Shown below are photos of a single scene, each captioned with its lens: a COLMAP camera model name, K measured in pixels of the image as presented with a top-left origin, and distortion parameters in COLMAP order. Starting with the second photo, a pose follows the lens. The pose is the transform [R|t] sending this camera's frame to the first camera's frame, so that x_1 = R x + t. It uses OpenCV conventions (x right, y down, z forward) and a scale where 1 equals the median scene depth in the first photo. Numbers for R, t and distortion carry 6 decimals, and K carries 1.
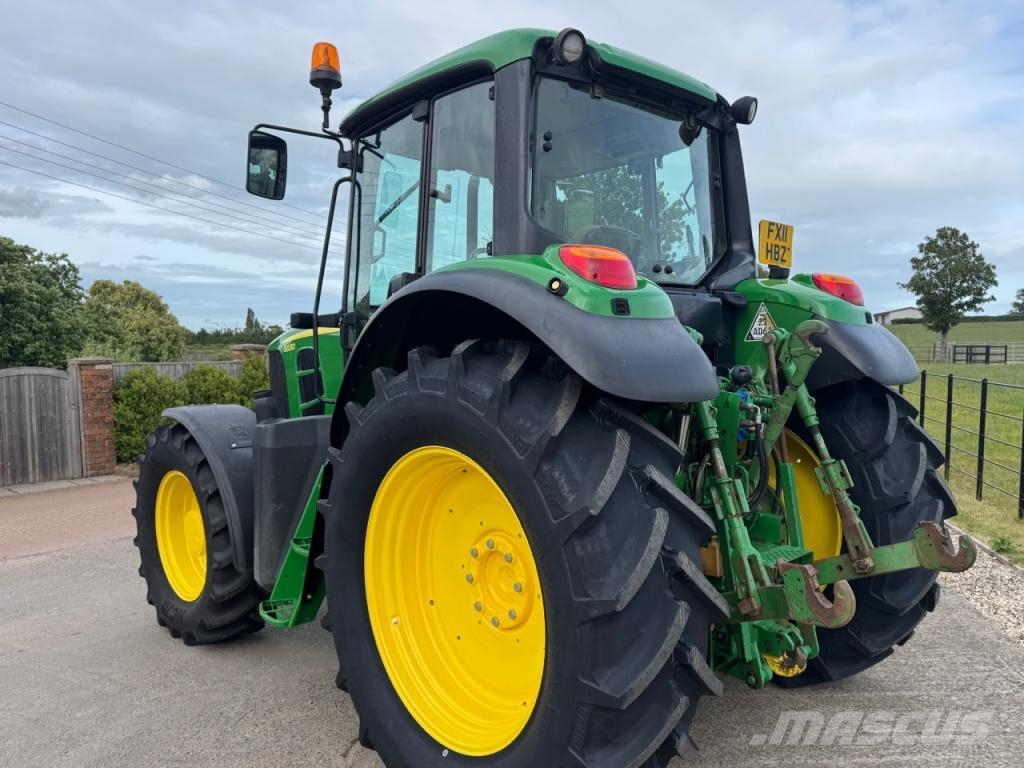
lens RADIAL K [[678.6, 0, 512.0], [0, 678.6, 384.0], [0, 0, 1]] dist [0.086065, -0.098890]
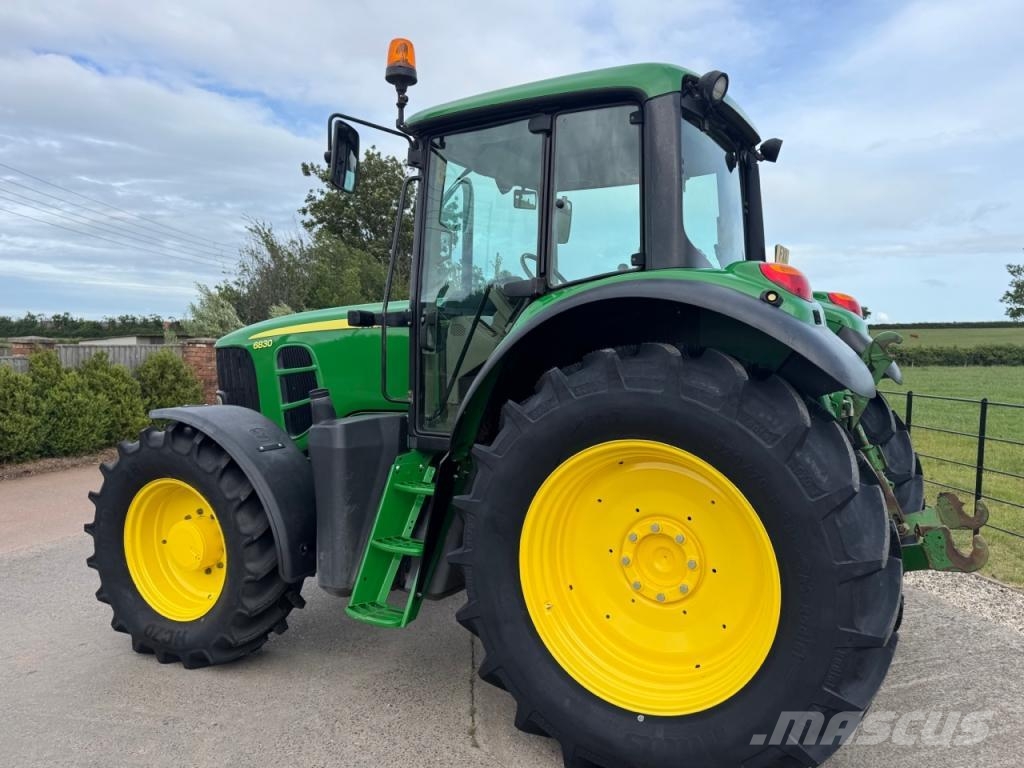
lens RADIAL K [[678.6, 0, 512.0], [0, 678.6, 384.0], [0, 0, 1]] dist [0.086065, -0.098890]
pose [[0.957168, 0.002529, 0.289521, -0.483950], [-0.002395, 0.999997, -0.000816, 0.002538], [-0.289522, 0.000088, 0.957171, 0.006164]]
